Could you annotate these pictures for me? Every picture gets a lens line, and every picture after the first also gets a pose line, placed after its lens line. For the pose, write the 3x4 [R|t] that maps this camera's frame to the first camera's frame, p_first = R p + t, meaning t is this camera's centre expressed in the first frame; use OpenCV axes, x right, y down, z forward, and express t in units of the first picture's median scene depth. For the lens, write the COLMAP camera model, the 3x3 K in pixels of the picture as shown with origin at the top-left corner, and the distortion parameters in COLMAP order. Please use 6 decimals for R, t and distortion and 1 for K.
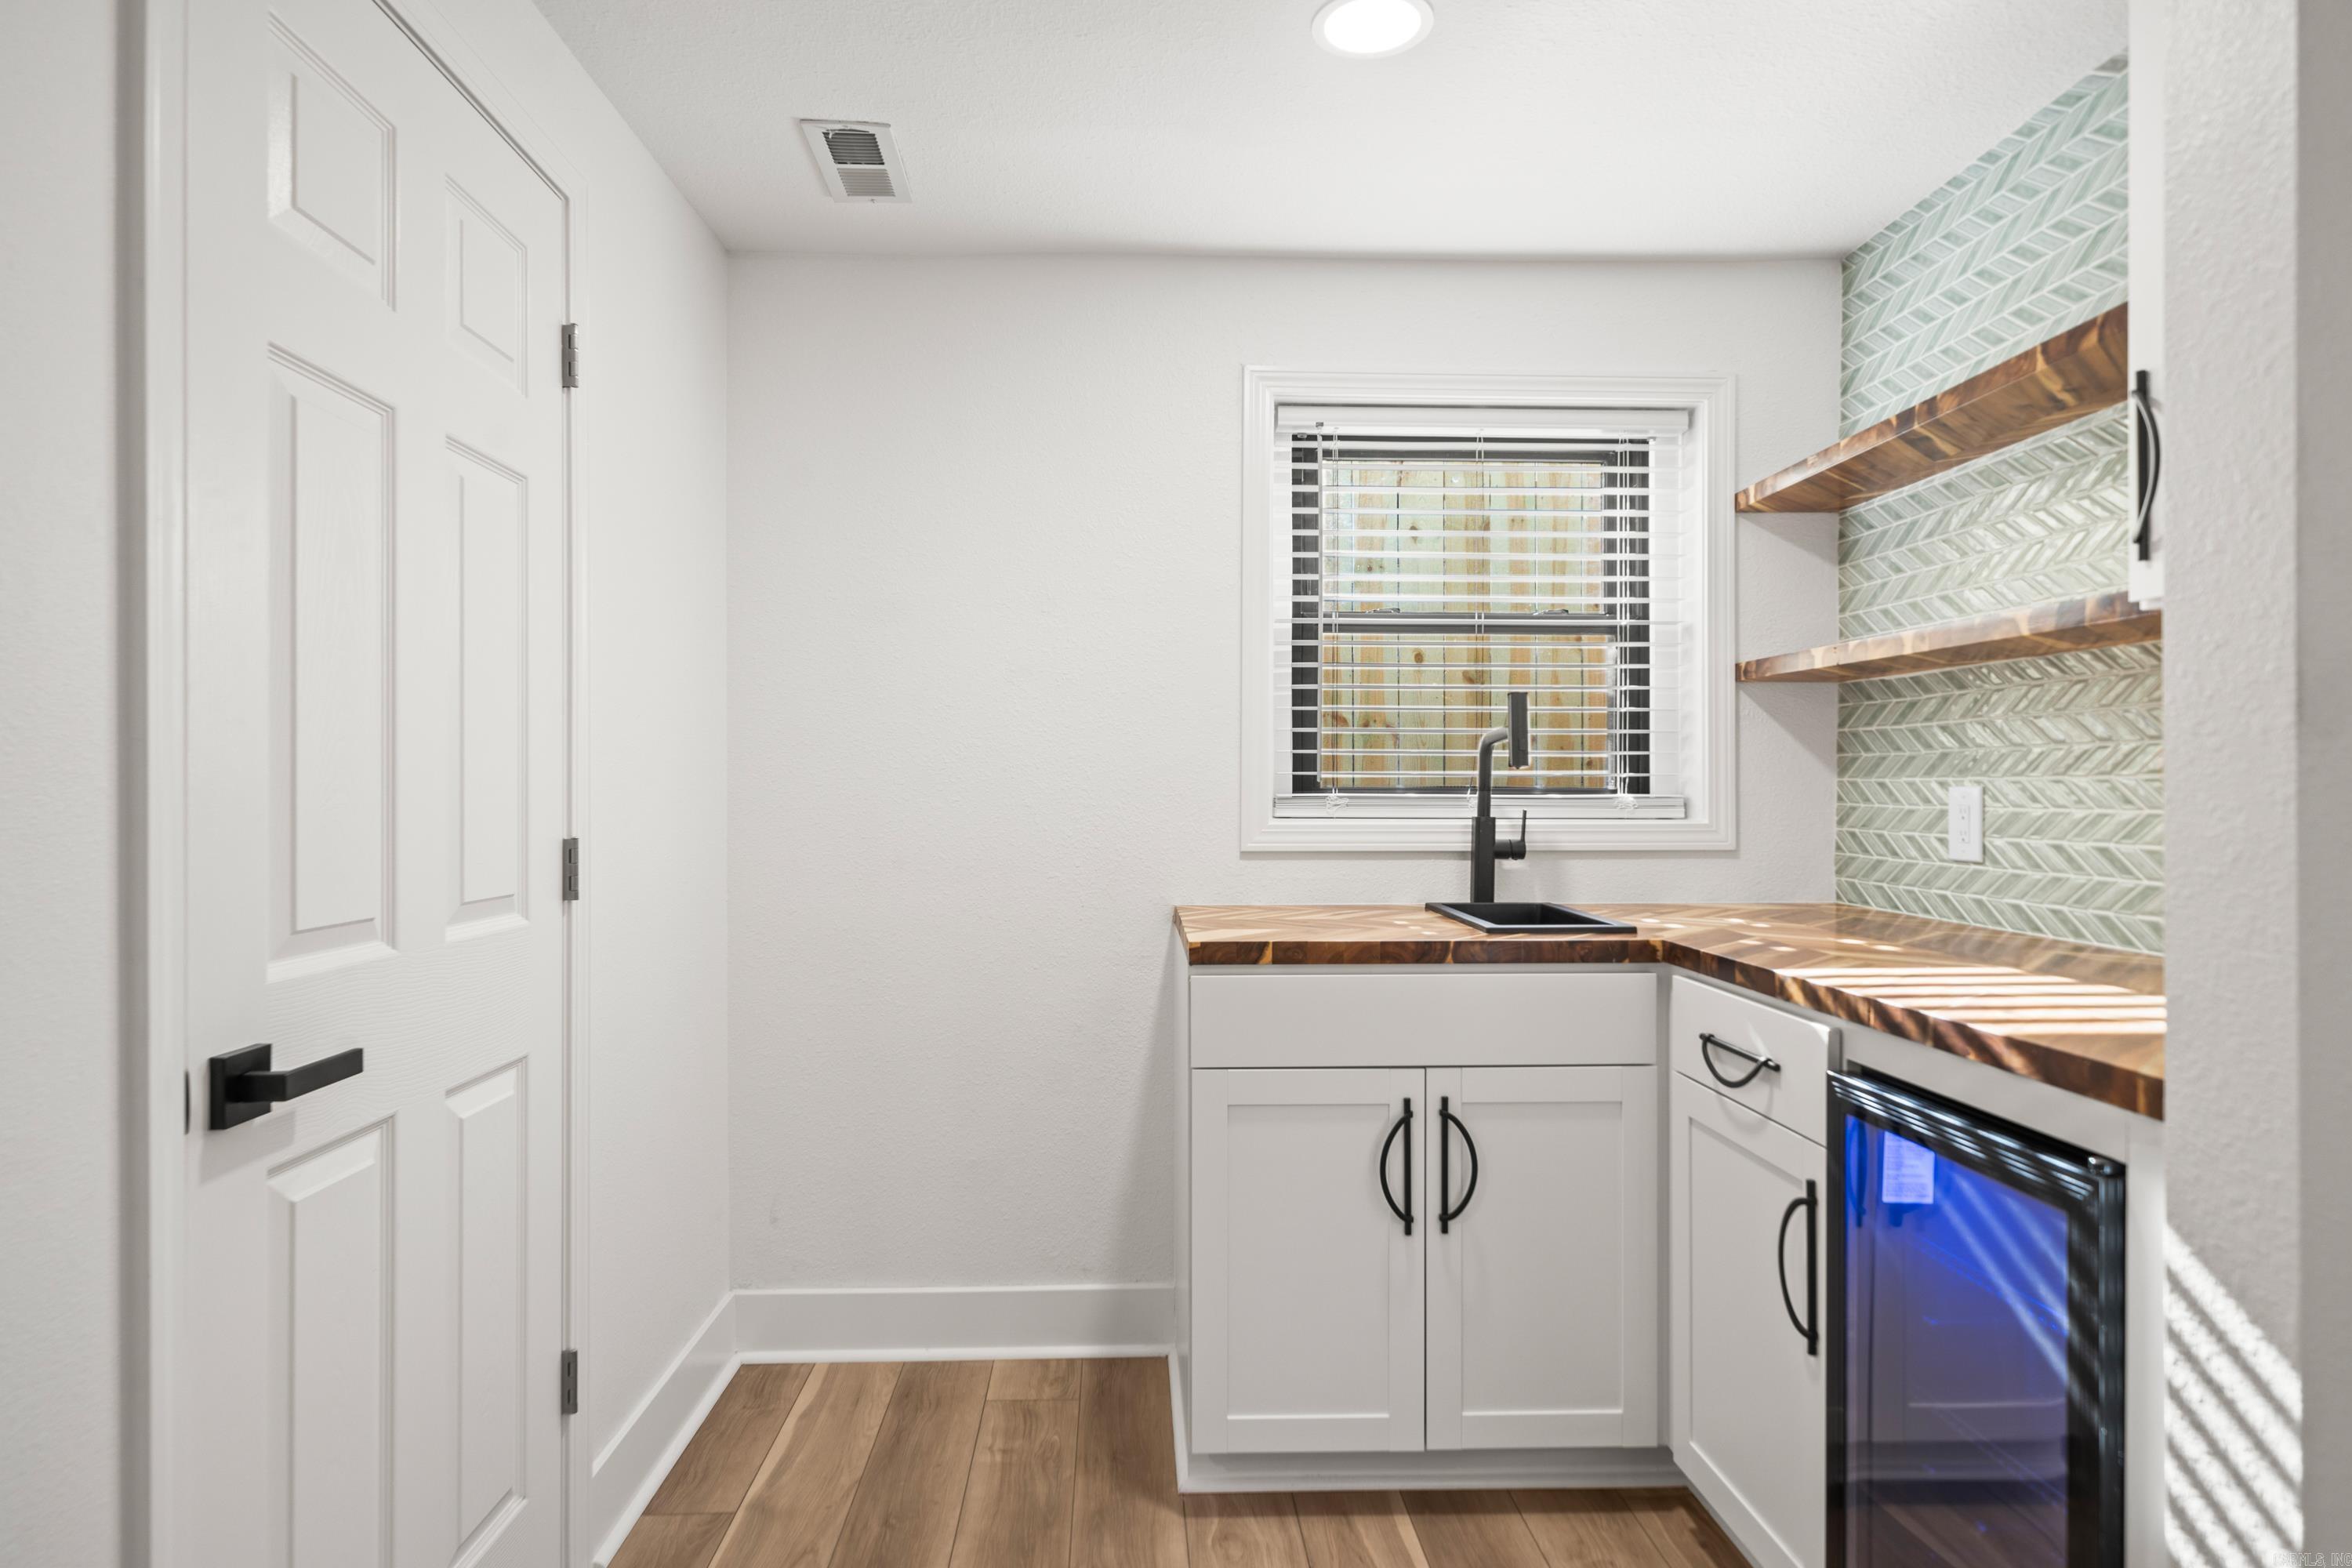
lens RADIAL K [[1317.7, 0, 1170.8], [0, 1317.7, 784.8], [0, 0, 1]] dist [-0.033168, -0.000530]
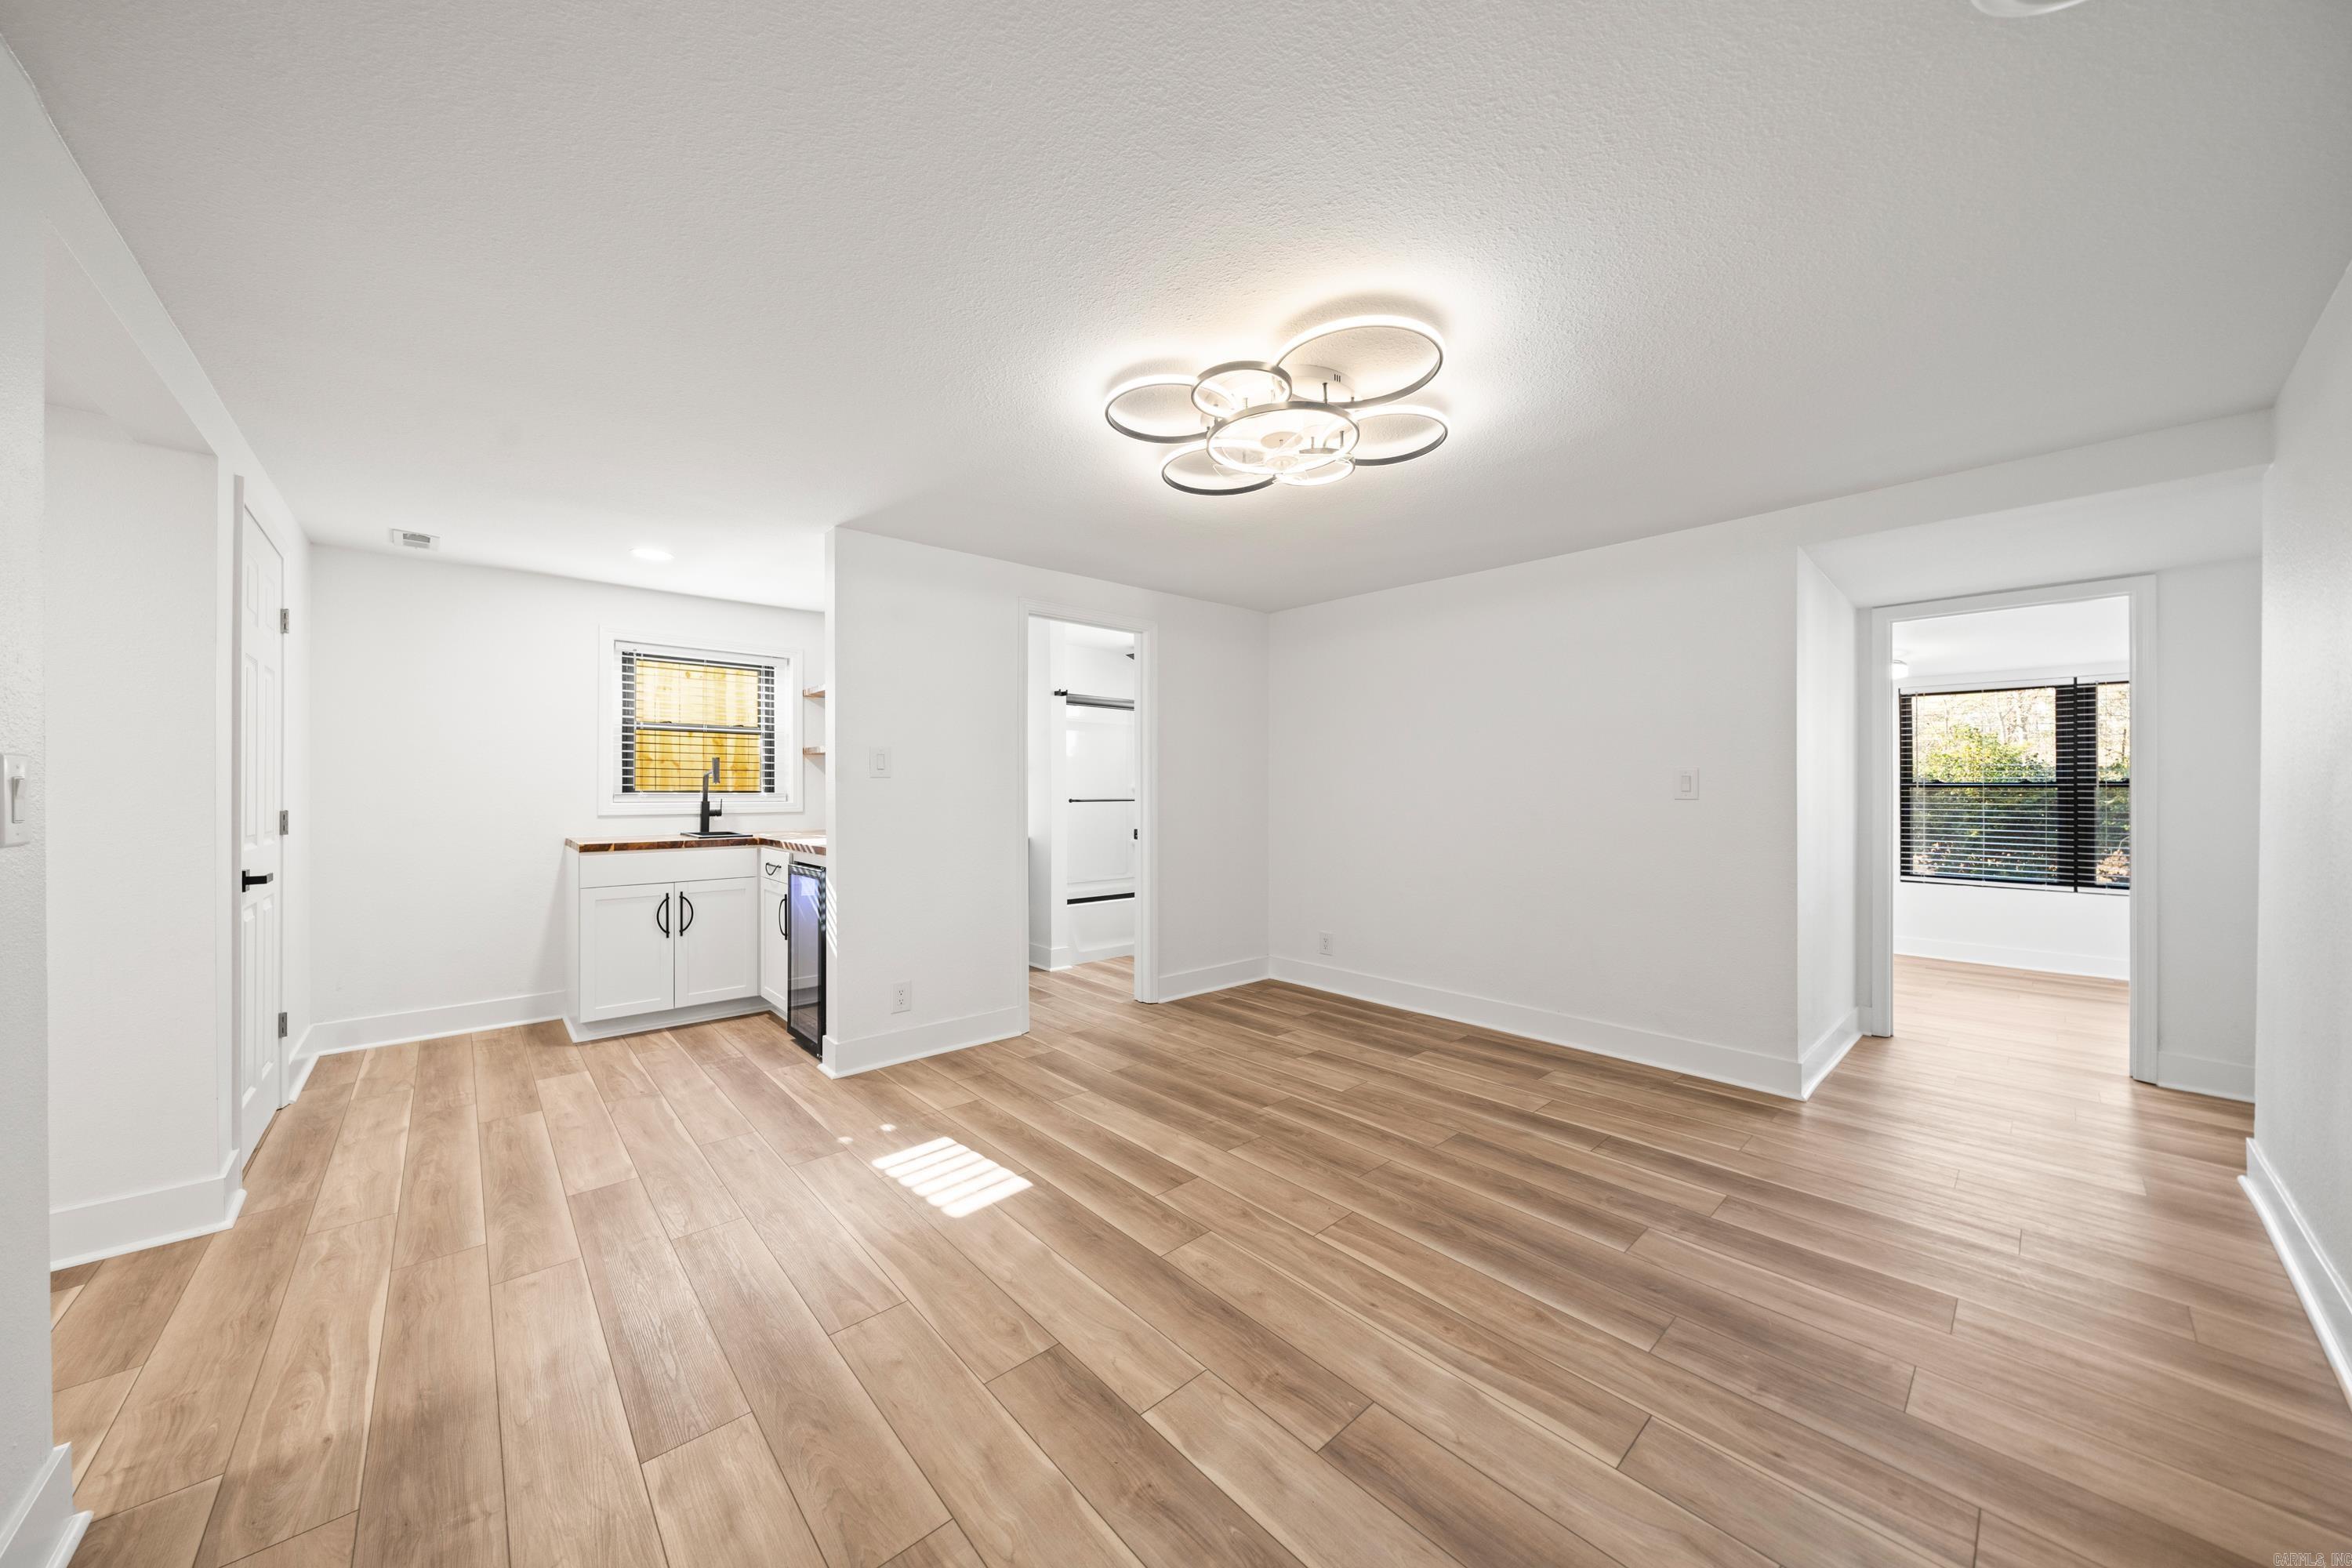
lens RADIAL K [[812.3, 0, 1166.5], [0, 812.3, 790.7], [0, 0, 1]] dist [-0.003348, -0.000167]
pose [[0.775979, 0.000398, 0.630759, -0.084548], [-0.001219, 0.999999, 0.000869, -0.000261], [-0.630758, -0.001443, 0.775978, -0.928643]]
